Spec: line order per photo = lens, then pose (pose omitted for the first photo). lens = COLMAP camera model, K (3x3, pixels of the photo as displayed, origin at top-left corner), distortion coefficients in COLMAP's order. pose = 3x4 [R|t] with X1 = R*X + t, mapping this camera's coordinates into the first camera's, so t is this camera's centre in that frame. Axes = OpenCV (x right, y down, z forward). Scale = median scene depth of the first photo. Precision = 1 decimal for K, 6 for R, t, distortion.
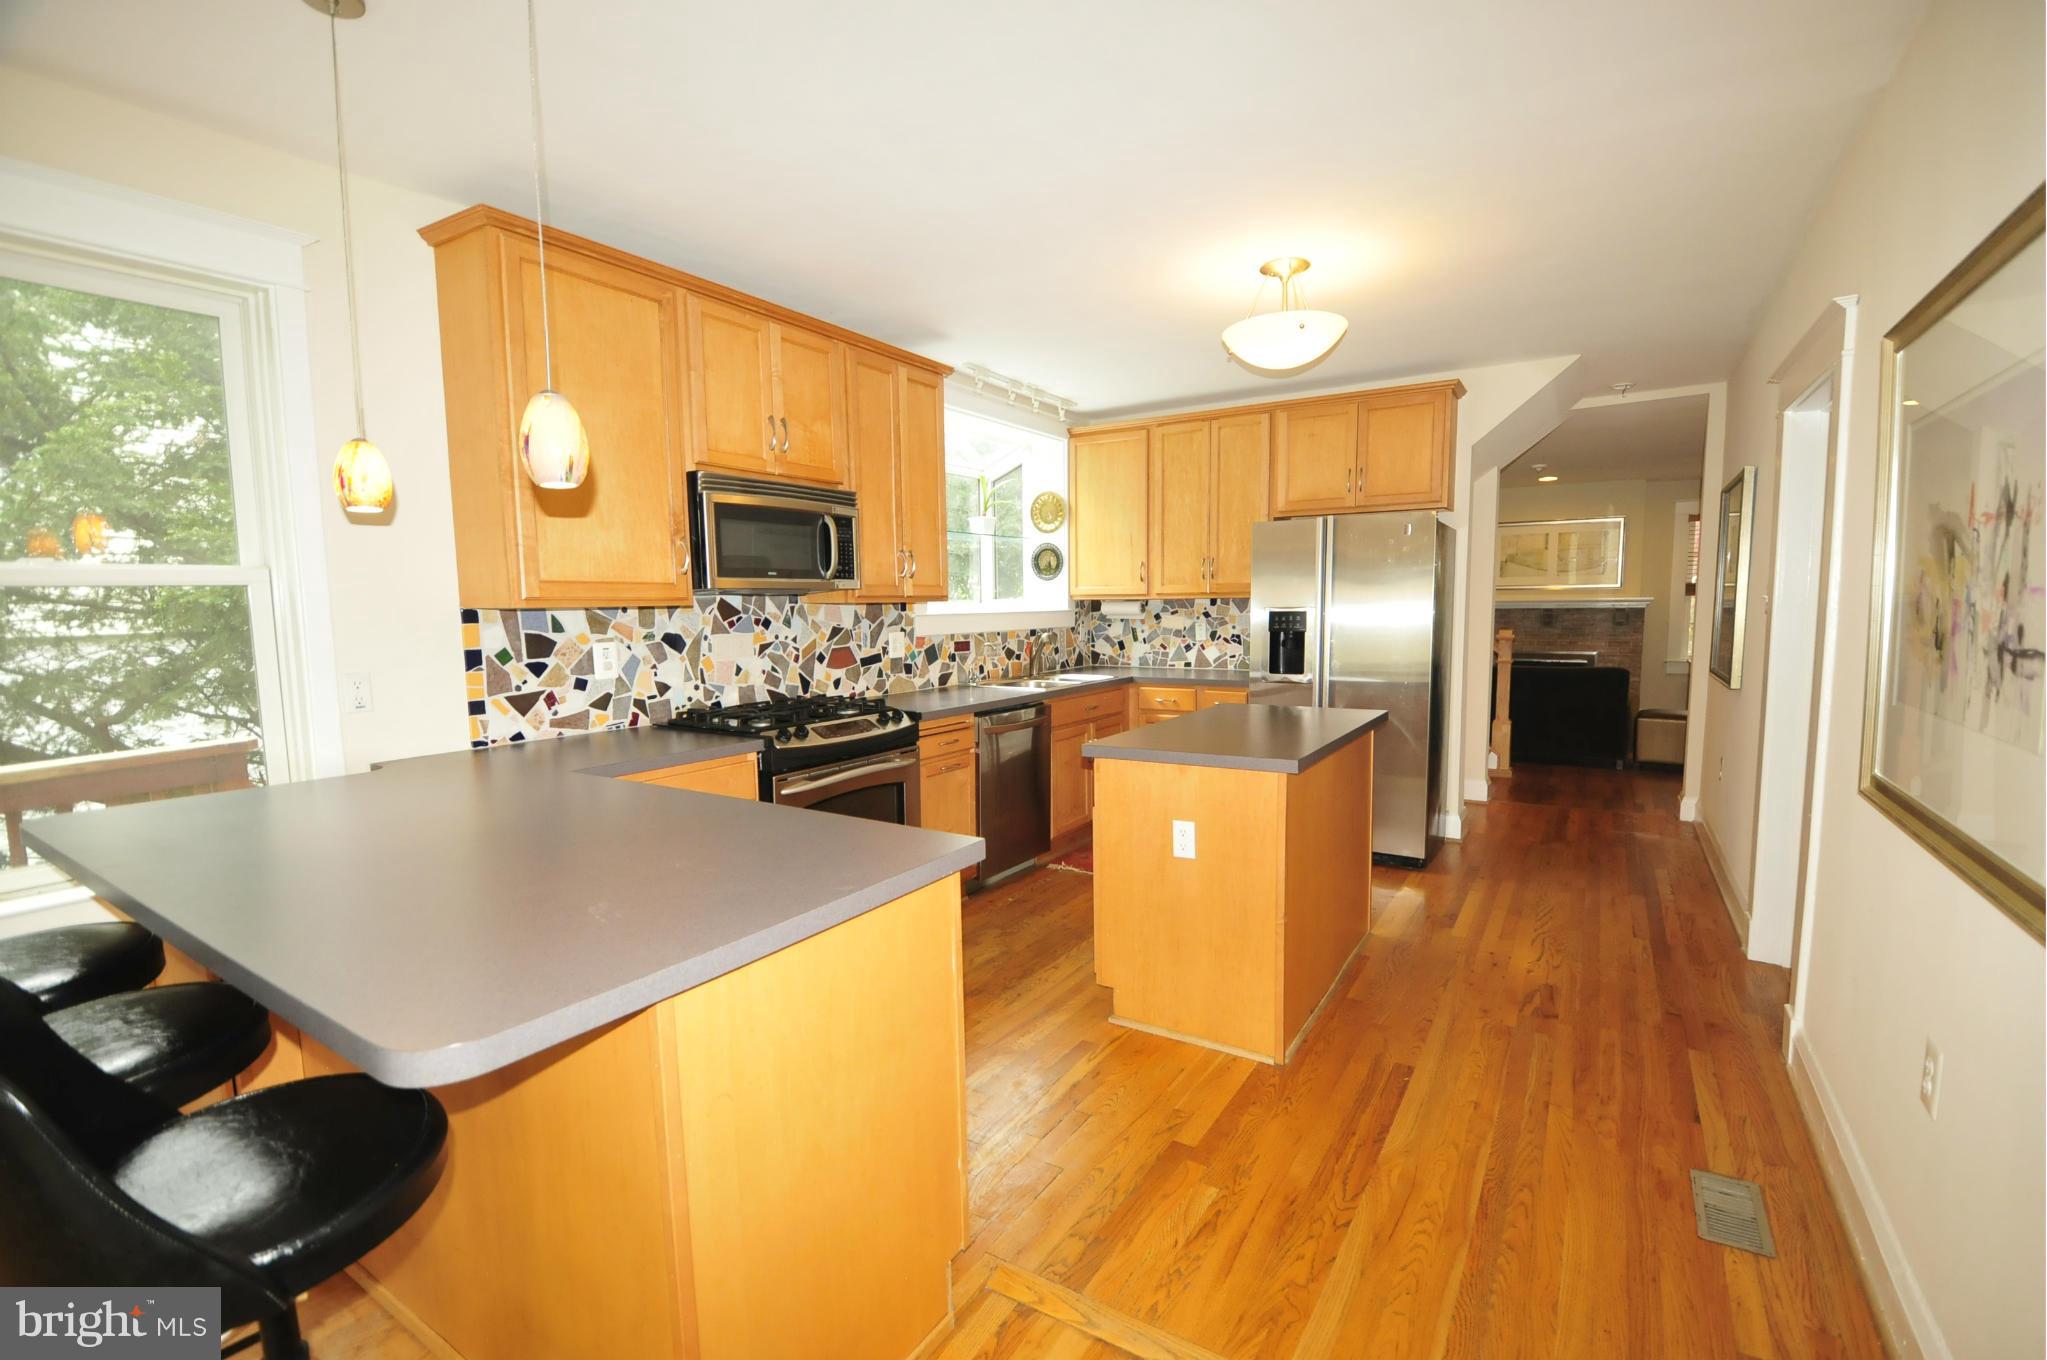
lens RADIAL K [[893.8, 0, 1045.1], [0, 893.8, 691.3], [0, 0, 1]] dist [0.017639, -0.023816]
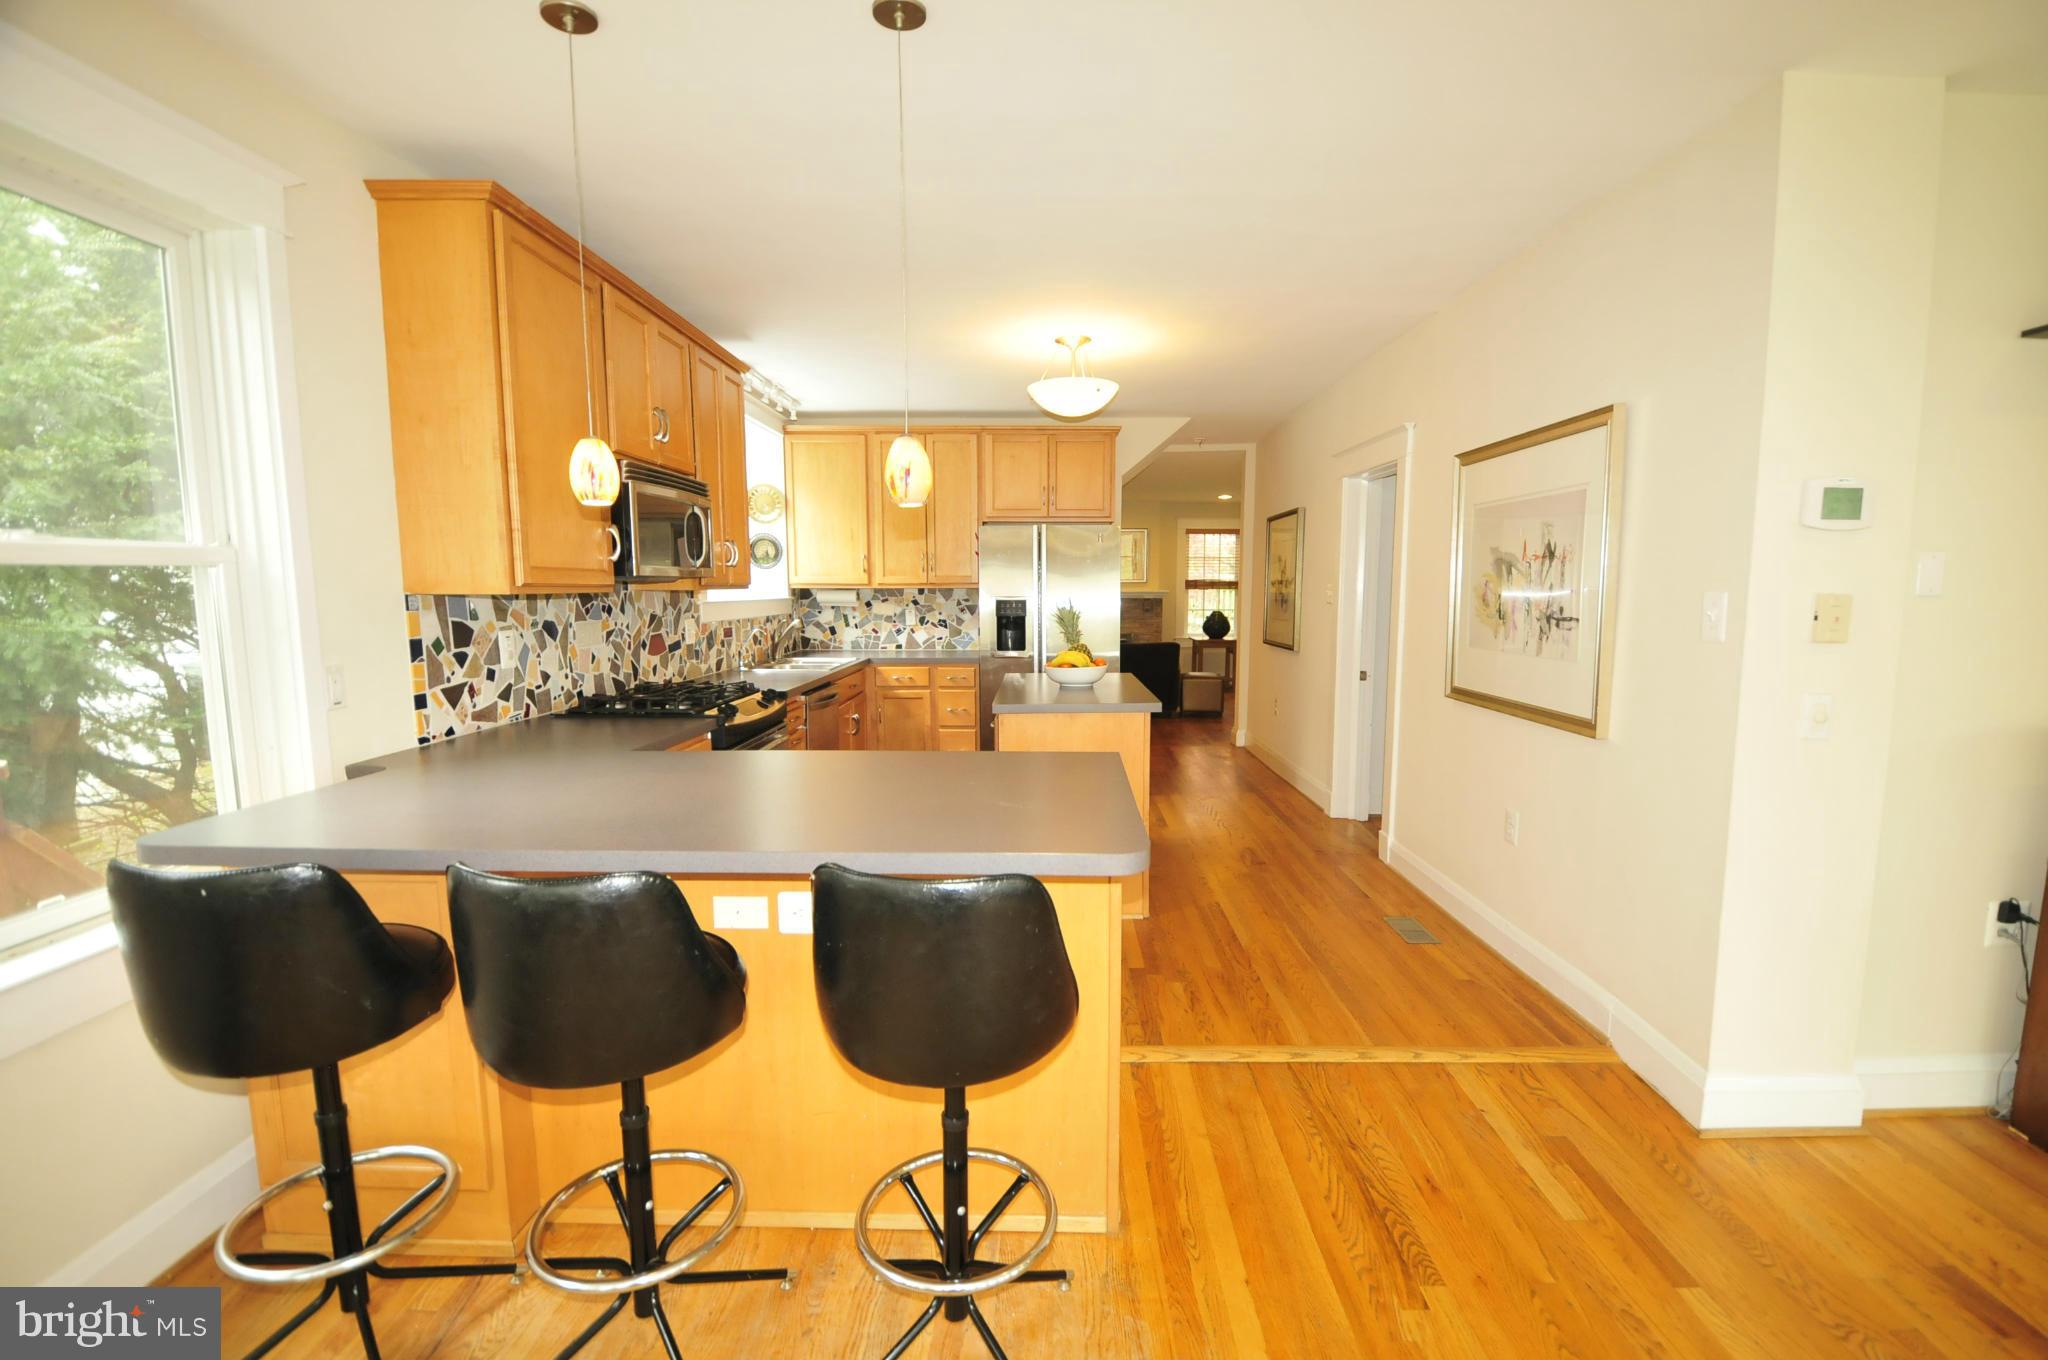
lens RADIAL K [[894.2, 0, 1045.6], [0, 894.2, 691.3], [0, 0, 1]] dist [0.017639, -0.023816]
pose [[0.853869, -0.050009, 0.518080, -0.371177], [0.043172, 0.998748, 0.025254, 0.008081], [-0.518695, 0.000803, 0.854959, -0.085499]]
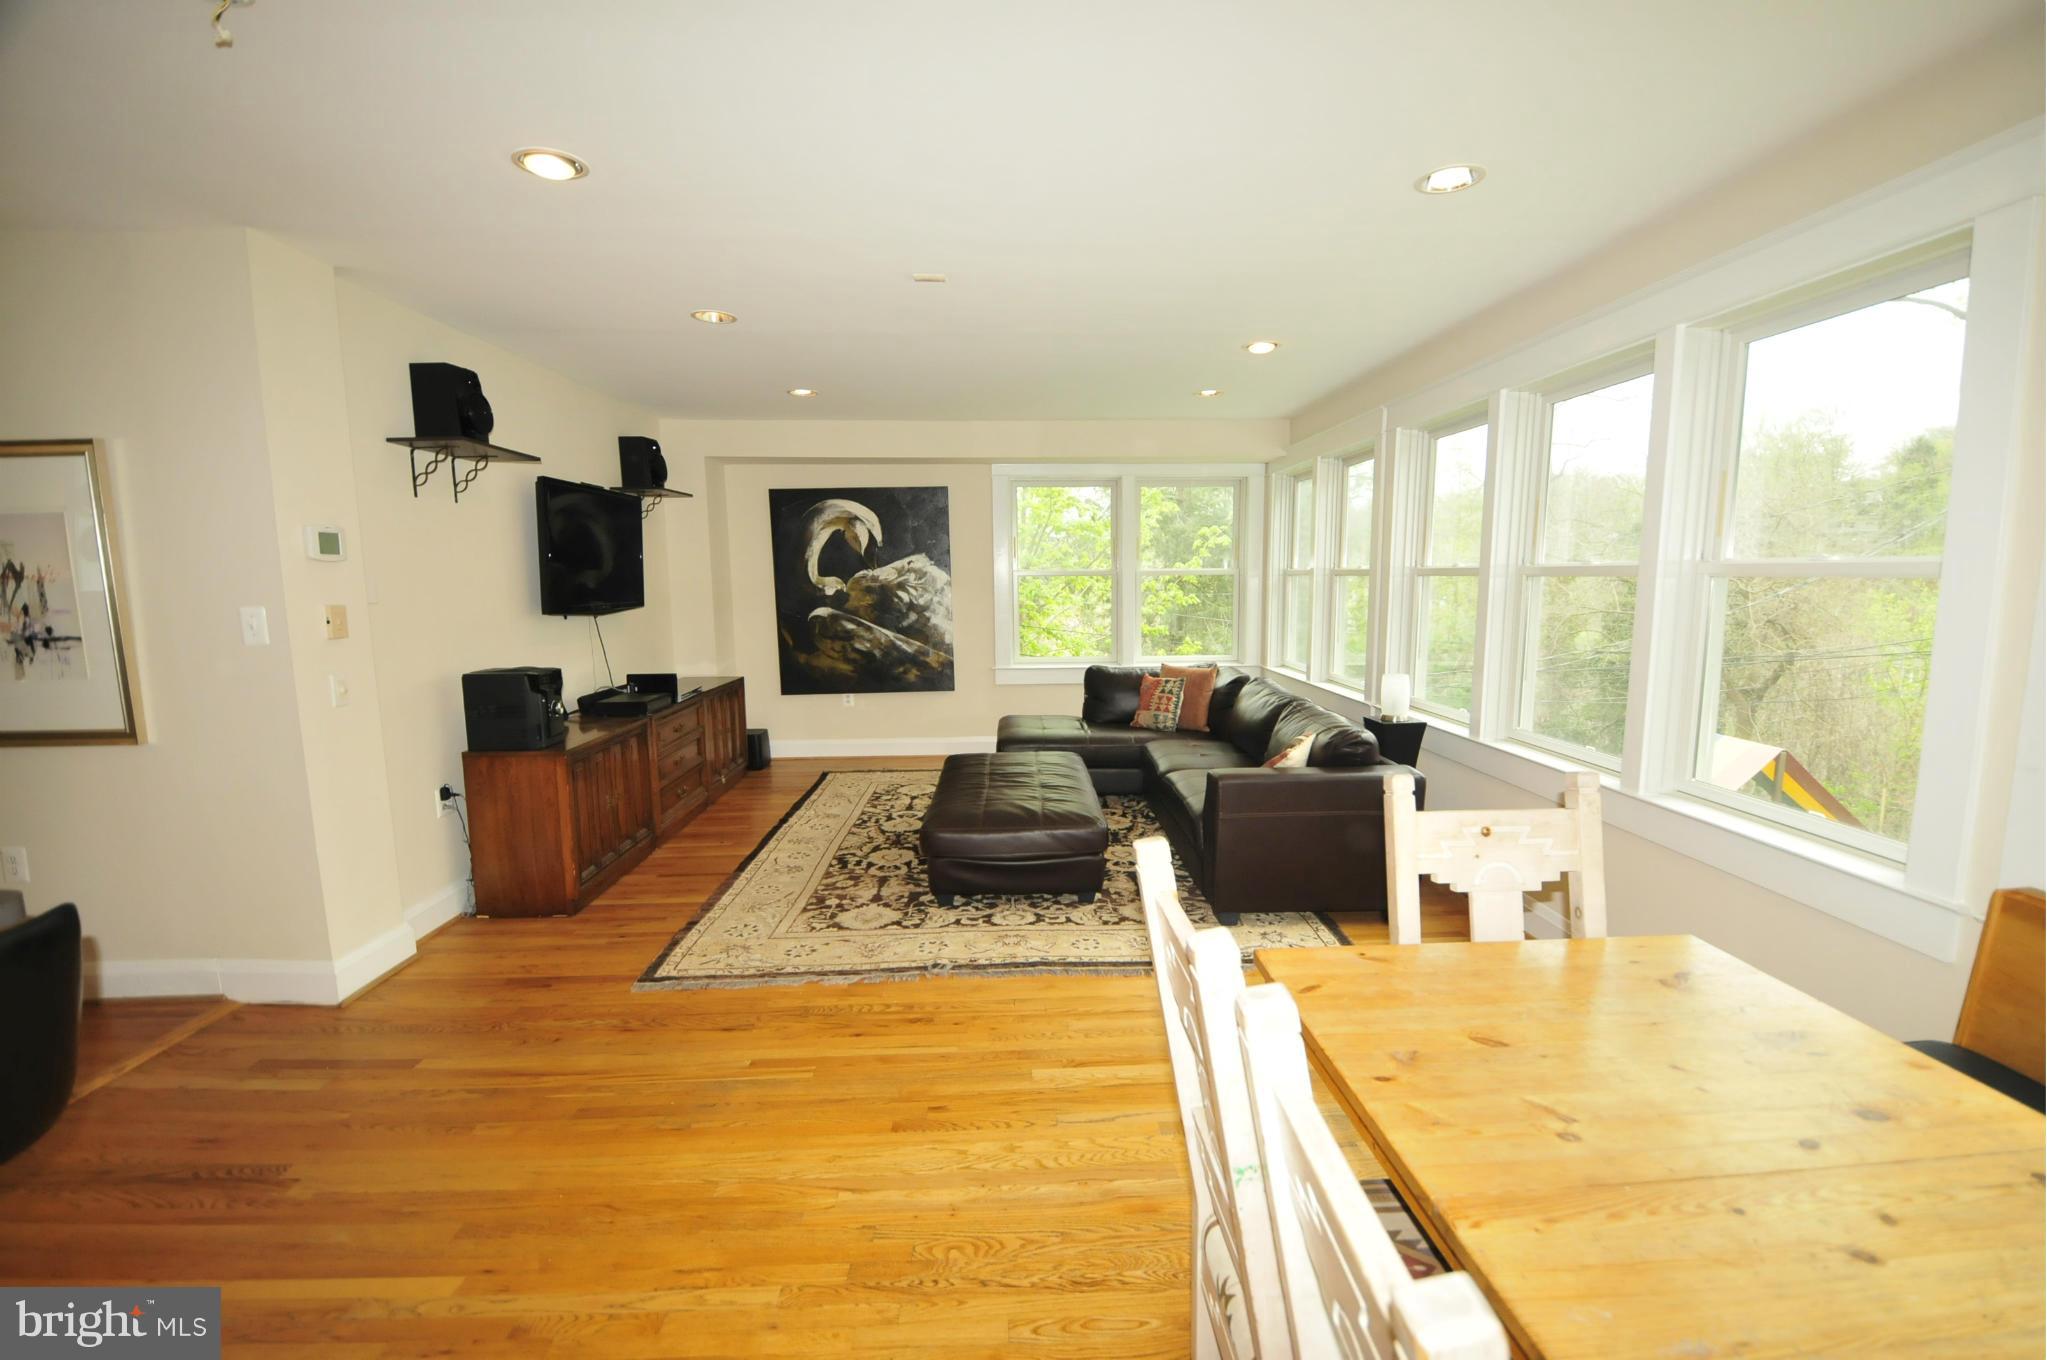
lens RADIAL K [[893.8, 0, 1045.1], [0, 893.8, 691.3], [0, 0, 1]] dist [0.017639, -0.023816]
pose [[-0.571886, -0.086431, 0.815767, -0.668026], [0.099582, 0.979765, 0.173619, -0.015087], [-0.814266, 0.180526, -0.551707, 0.057214]]
